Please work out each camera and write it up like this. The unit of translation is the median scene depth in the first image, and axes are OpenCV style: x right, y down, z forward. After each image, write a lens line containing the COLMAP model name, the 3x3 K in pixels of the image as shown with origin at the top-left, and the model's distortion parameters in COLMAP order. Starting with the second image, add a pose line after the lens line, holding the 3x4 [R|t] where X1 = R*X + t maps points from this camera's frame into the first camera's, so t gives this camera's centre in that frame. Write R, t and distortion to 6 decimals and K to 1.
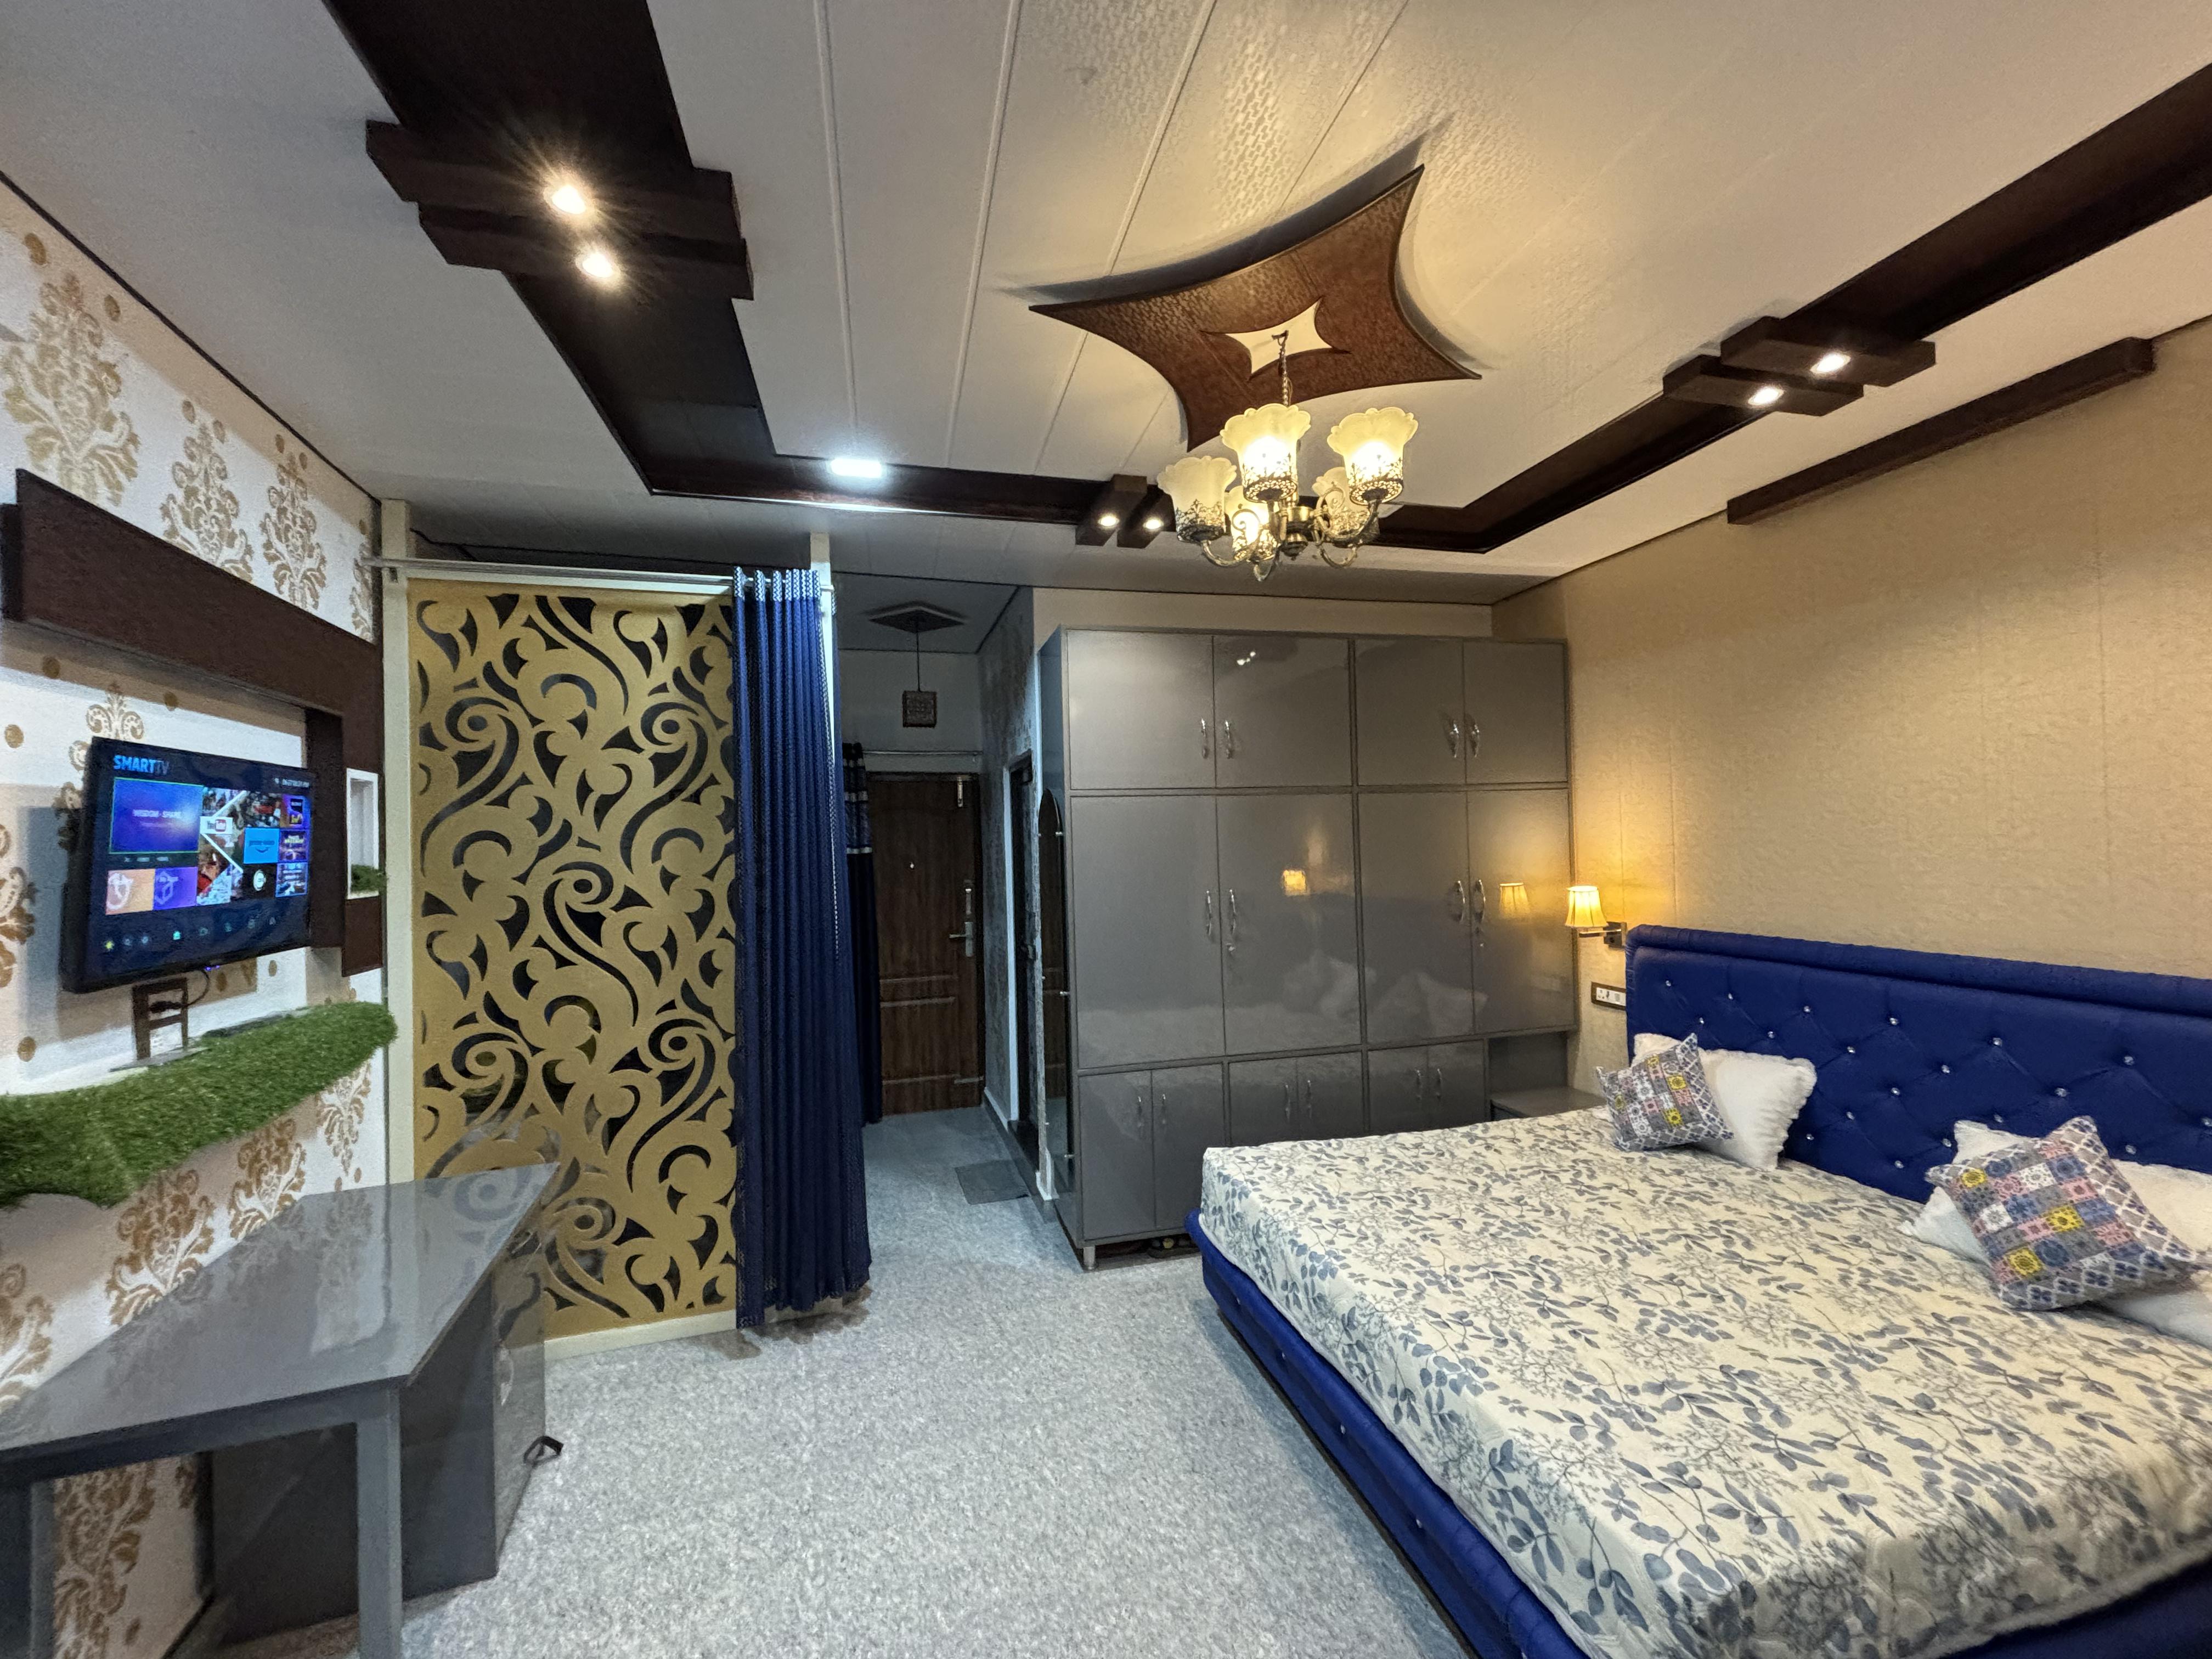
lens RADIAL K [[884.3, 0, 1102.0], [0, 884.3, 837.5], [0, 0, 1]] dist [0.002292, -0.000053]
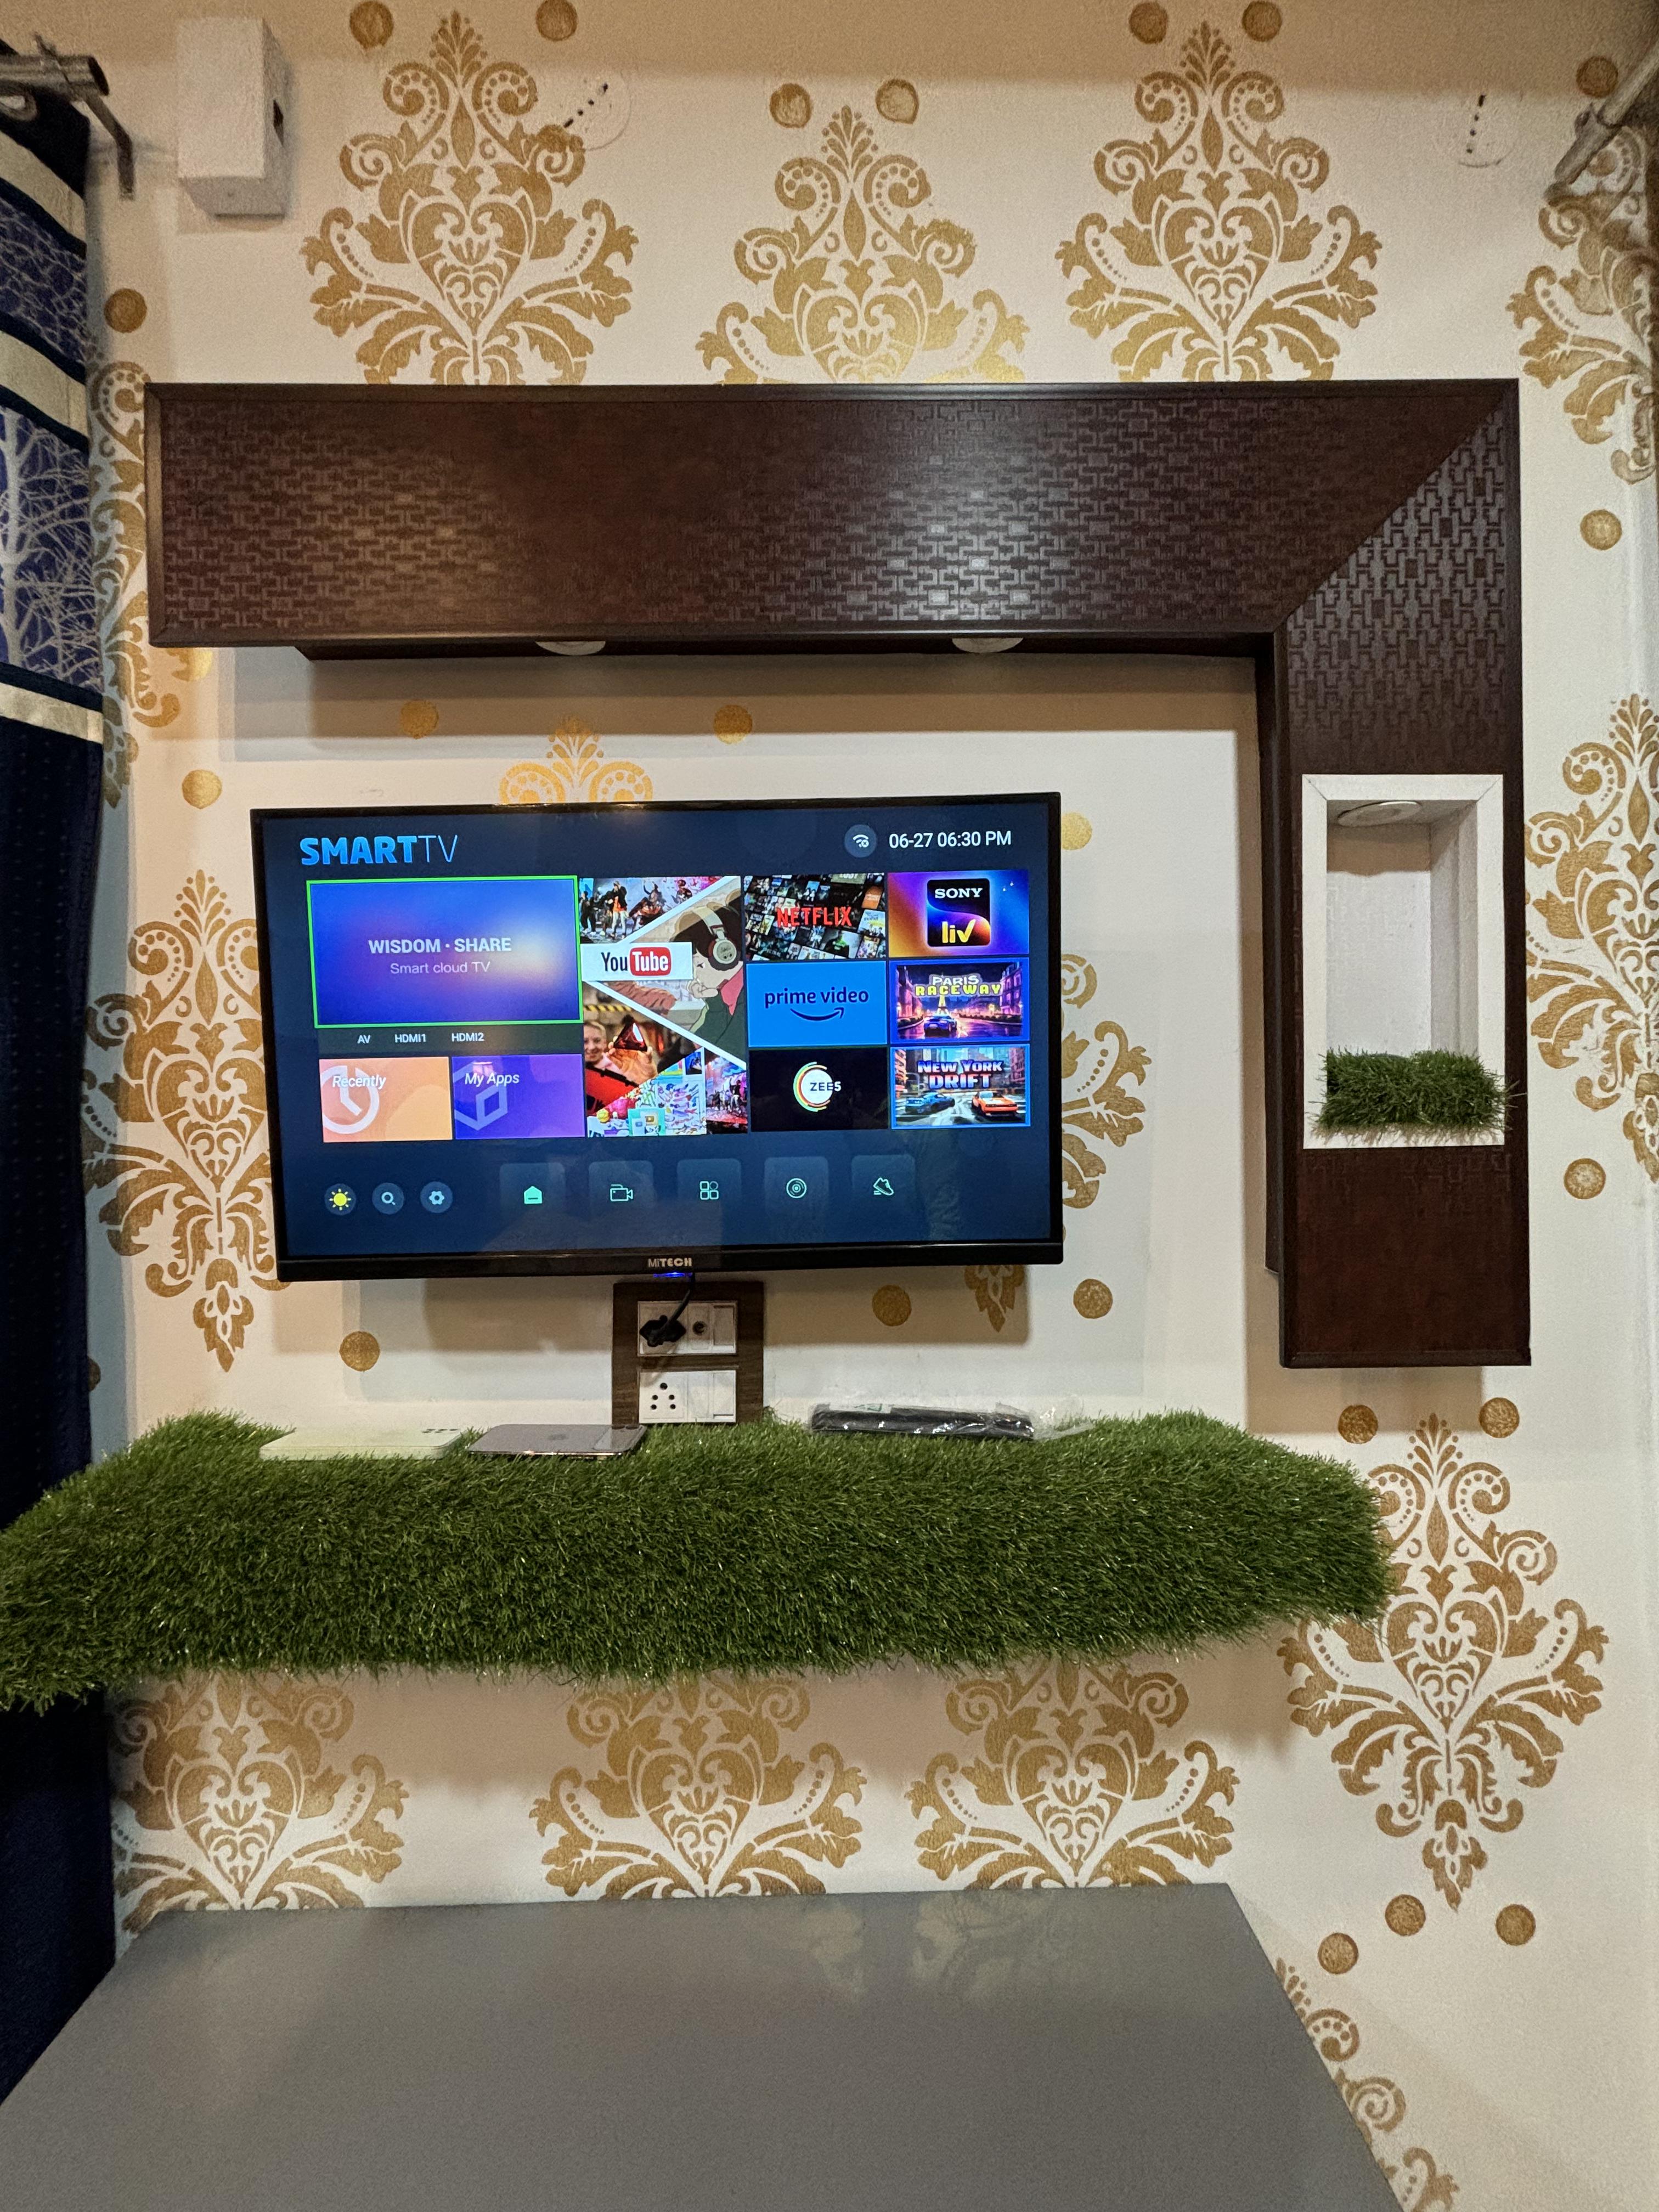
lens RADIAL K [[884.3, 0, 829.5], [0, 884.3, 1106.0], [0, 0, 1]] dist [0.002292, -0.000053]
pose [[-0.326396, 0.026400, -0.944864, -0.501500], [0.027015, 0.999462, 0.018594, 0.044433], [0.944847, -0.019456, -0.326934, 1.025839]]
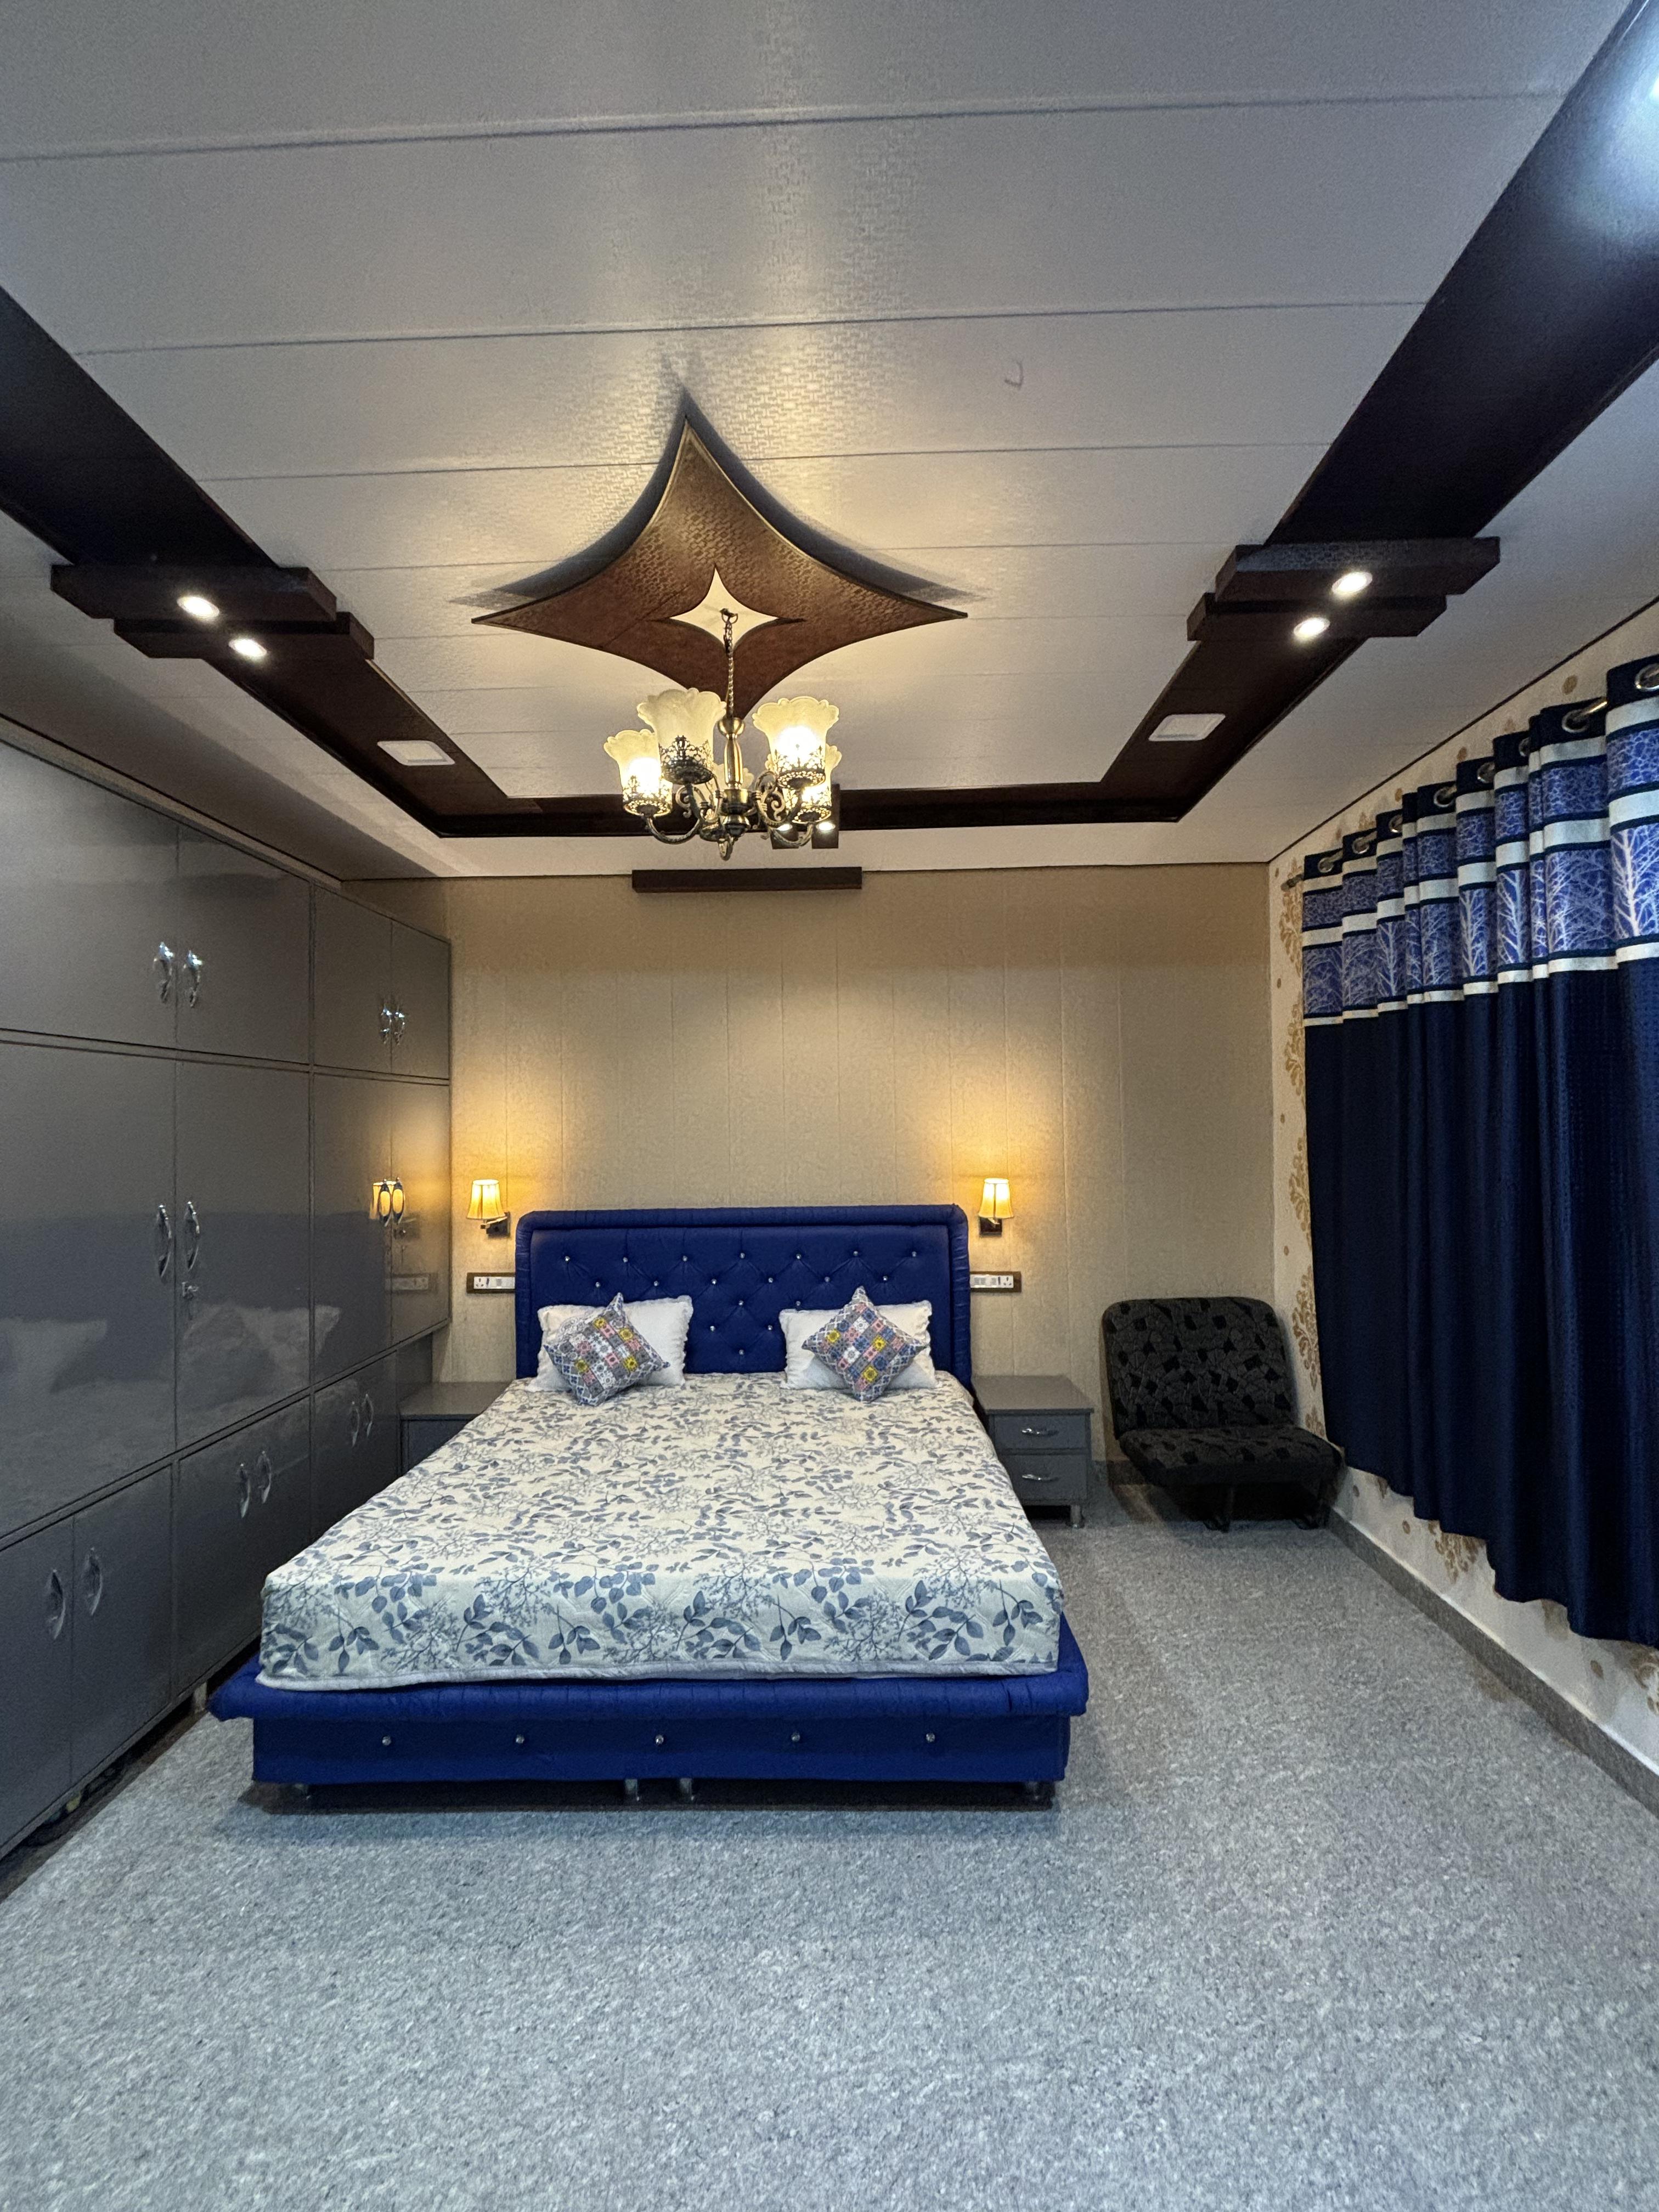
lens RADIAL K [[882.7, 0, 829.9], [0, 882.7, 1113.6], [0, 0, 1]] dist [-0.006903, -0.000011]
pose [[0.256132, 0.041221, 0.965763, -0.613129], [-0.000929, 0.999100, -0.042397, 0.034856], [-0.966641, 0.009962, 0.255940, 0.567281]]
